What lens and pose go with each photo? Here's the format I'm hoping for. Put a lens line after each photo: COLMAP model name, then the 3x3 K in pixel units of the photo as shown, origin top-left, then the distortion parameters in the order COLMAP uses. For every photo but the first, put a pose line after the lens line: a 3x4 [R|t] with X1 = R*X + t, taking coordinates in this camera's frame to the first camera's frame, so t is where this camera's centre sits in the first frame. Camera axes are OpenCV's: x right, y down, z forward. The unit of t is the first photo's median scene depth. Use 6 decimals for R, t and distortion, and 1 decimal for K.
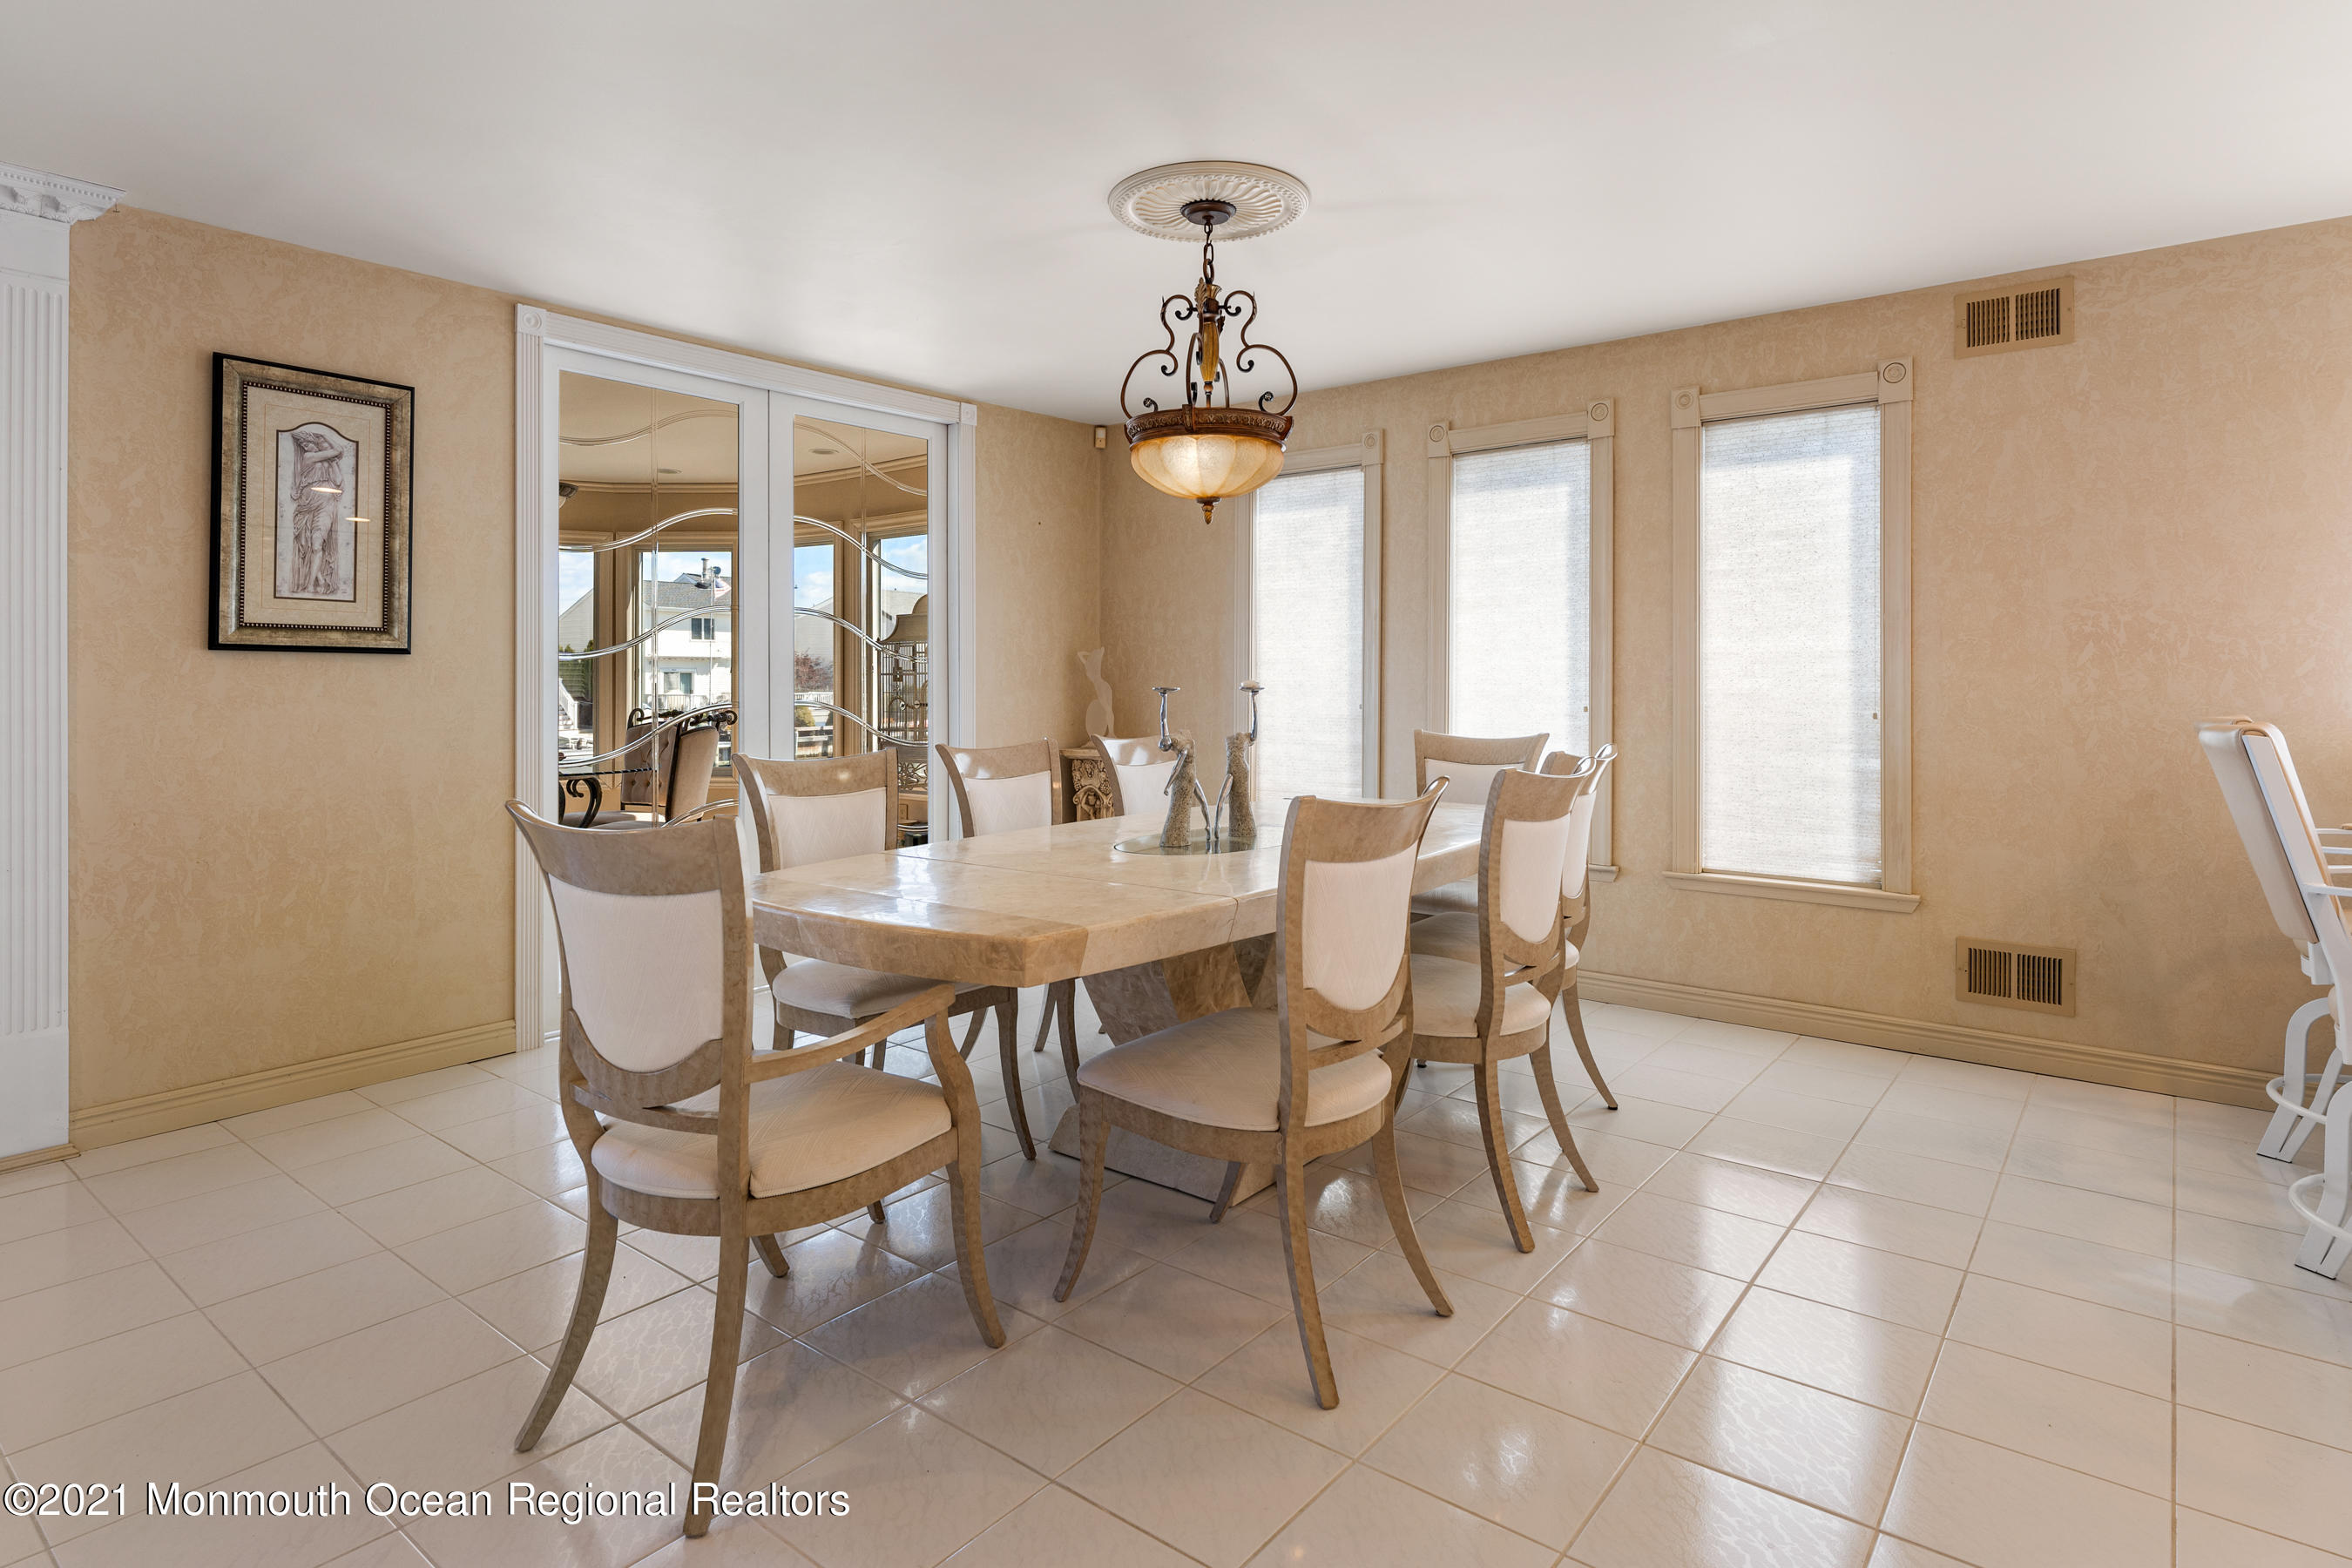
lens RADIAL K [[1261.6, 0, 1166.1], [0, 1261.6, 672.0], [0, 0, 1]] dist [0.000390, -0.001078]
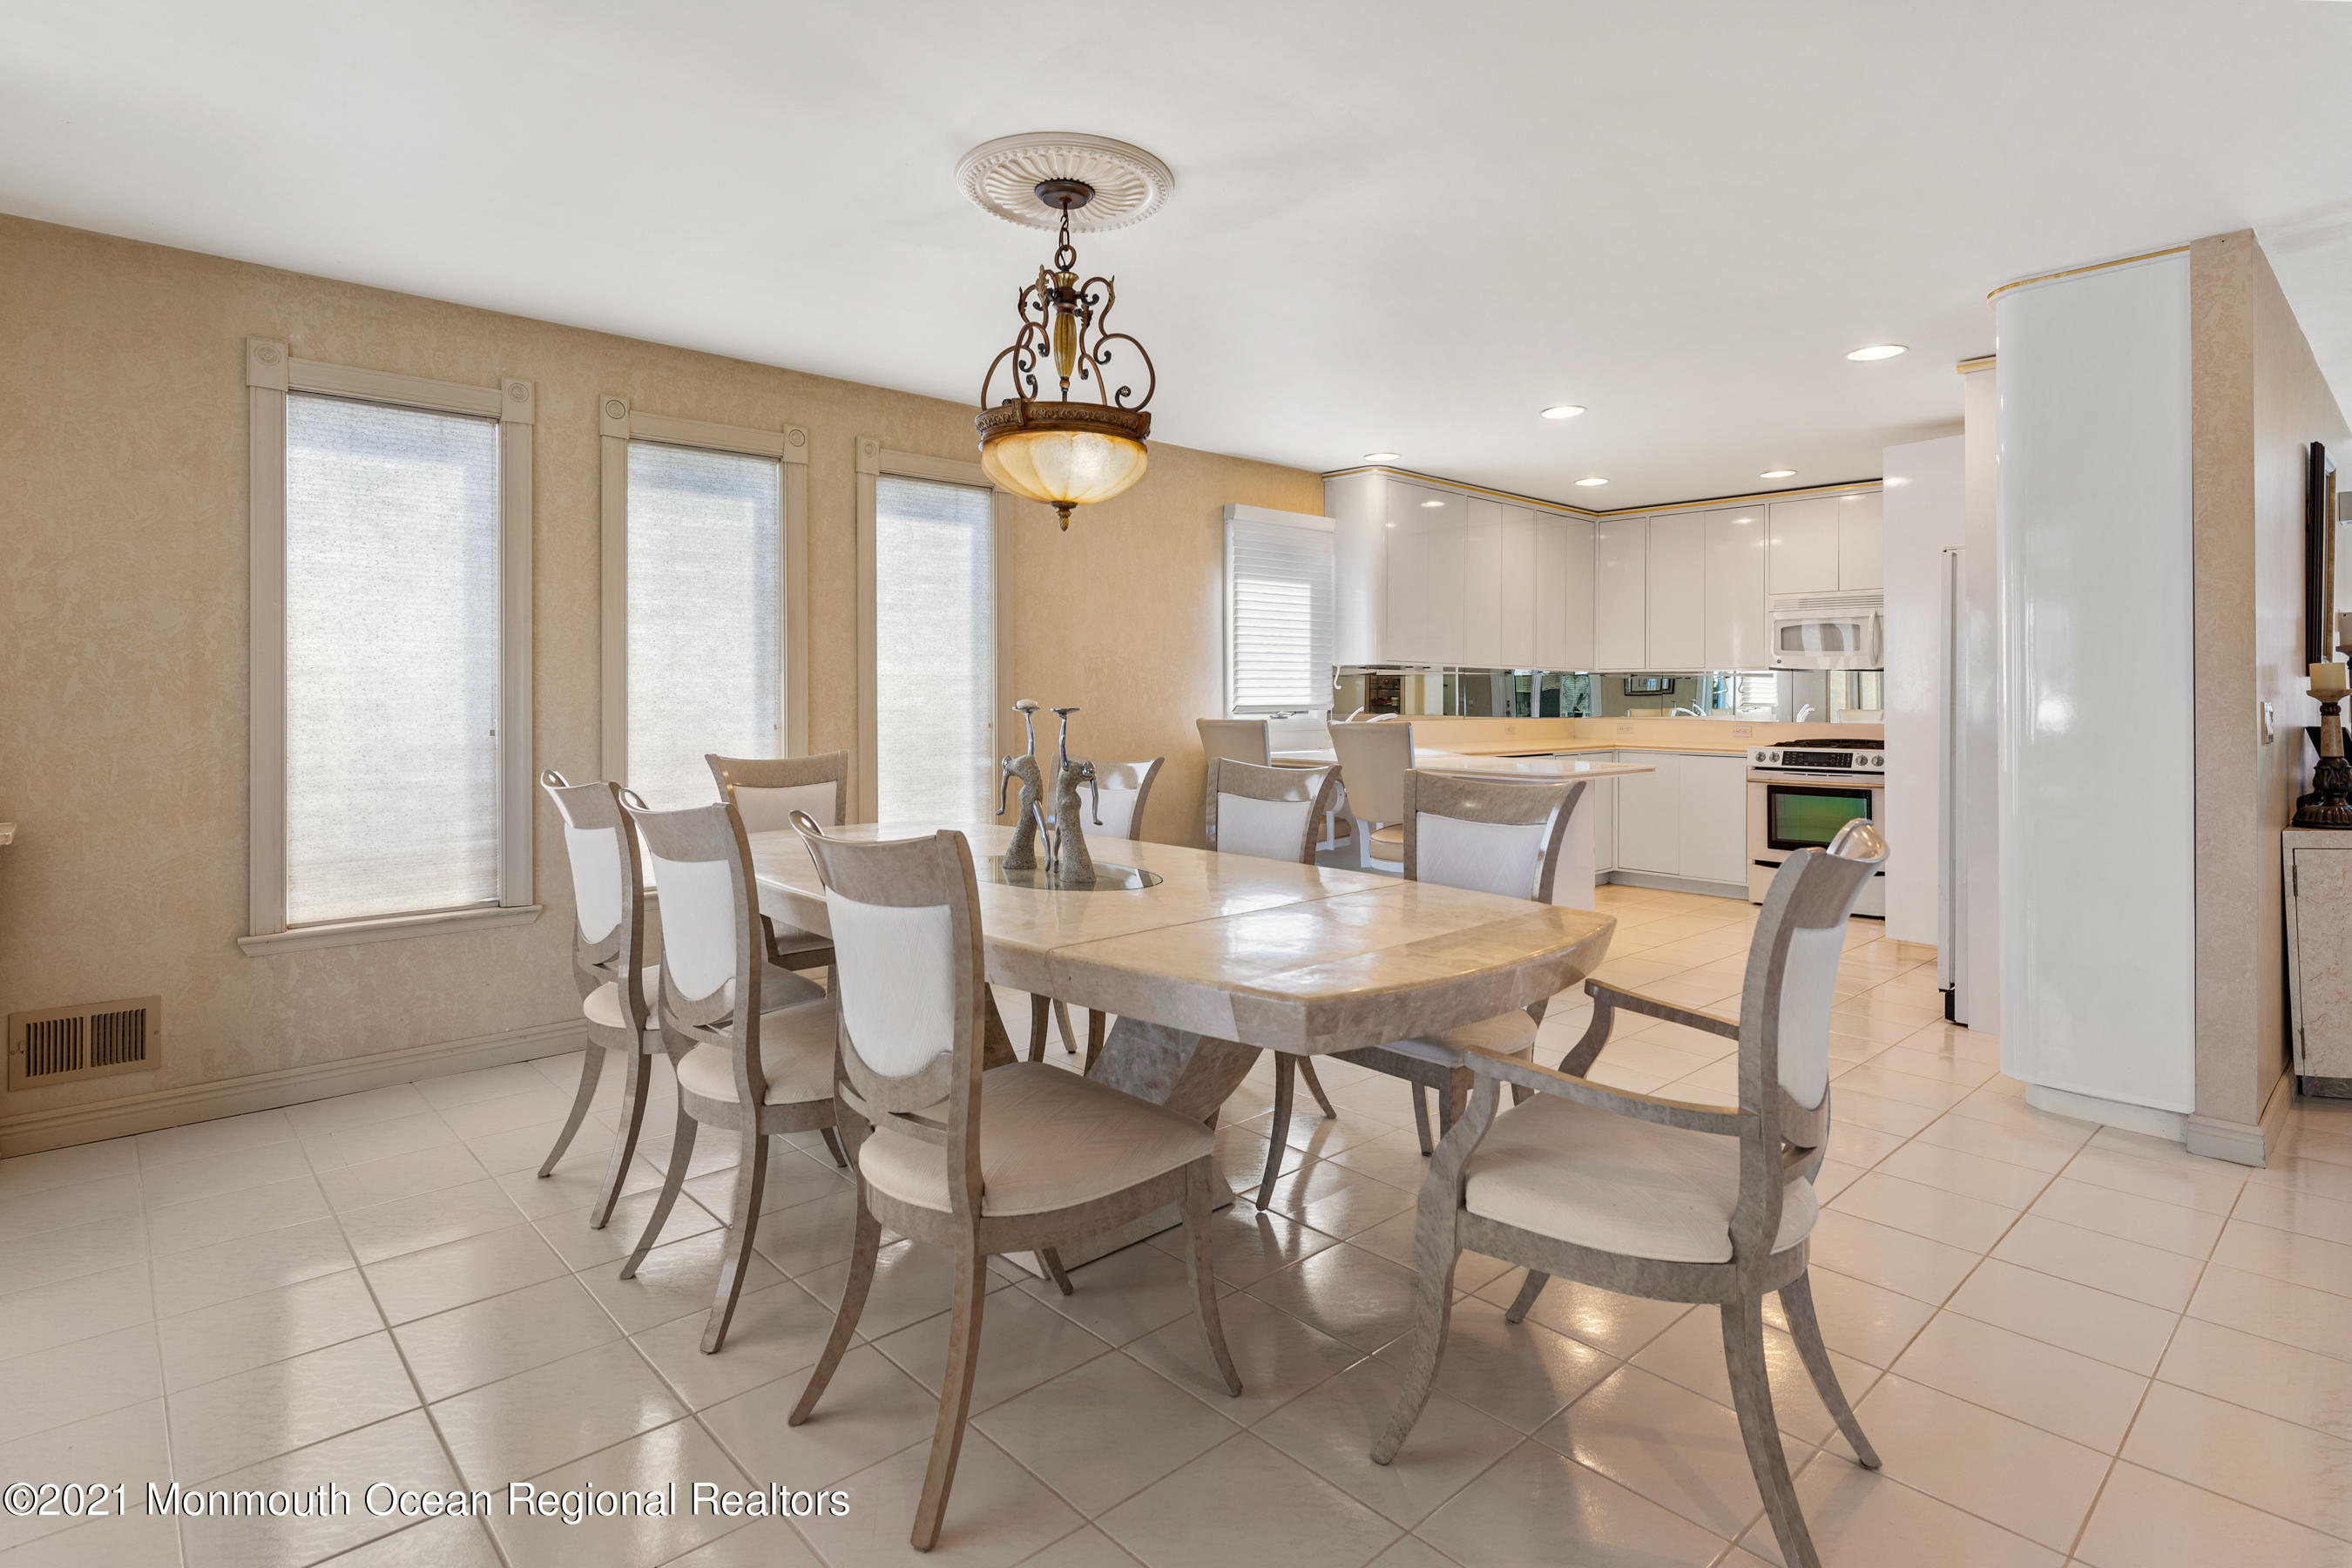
lens RADIAL K [[1191.1, 0, 1194.4], [0, 1191.1, 694.0], [0, 0, 1]] dist [0.000523, -0.005849]
pose [[0.136190, 0.004391, 0.990673, -0.732282], [-0.007368, 0.999967, -0.003420, 0.004781], [-0.990655, -0.006834, 0.136218, 0.694916]]
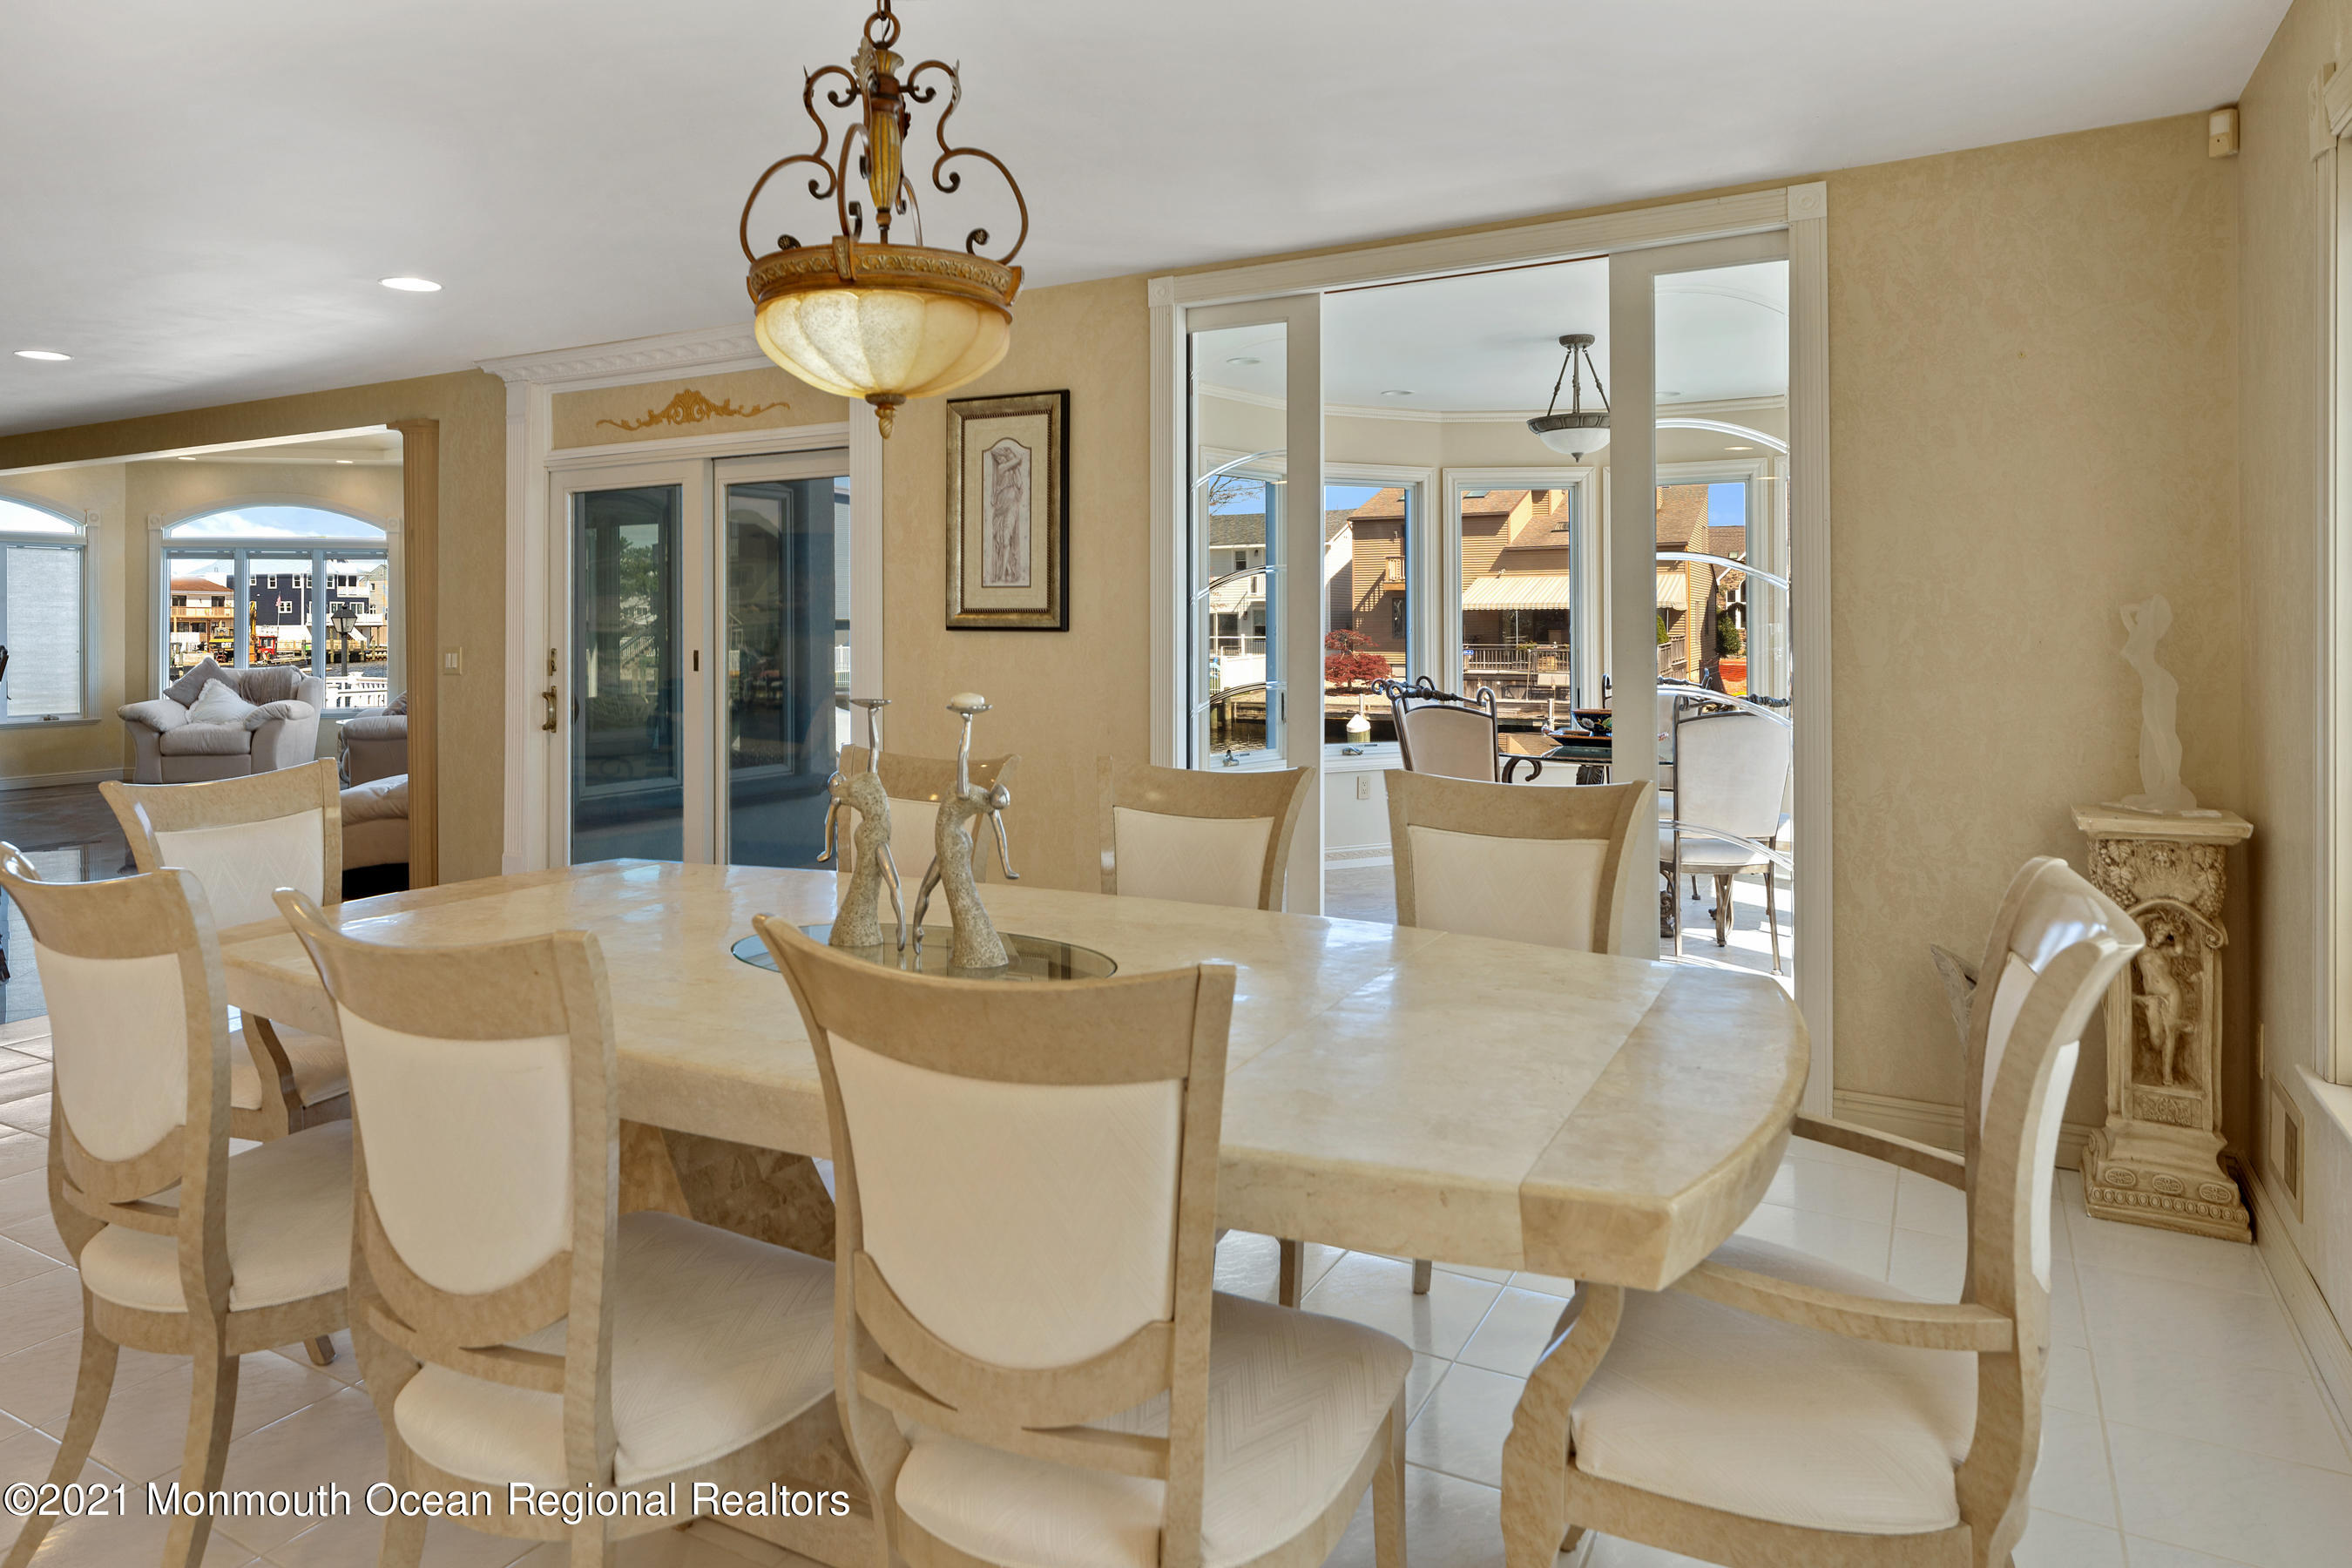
lens RADIAL K [[1411.3, 0, 1188.4], [0, 1411.3, 618.6], [0, 0, 1]] dist [0.001346, -0.005106]
pose [[0.173295, -0.002360, -0.984867, 0.655475], [0.012376, 0.999923, -0.000218, -0.024519], [0.984792, -0.012151, 0.173311, 0.920092]]
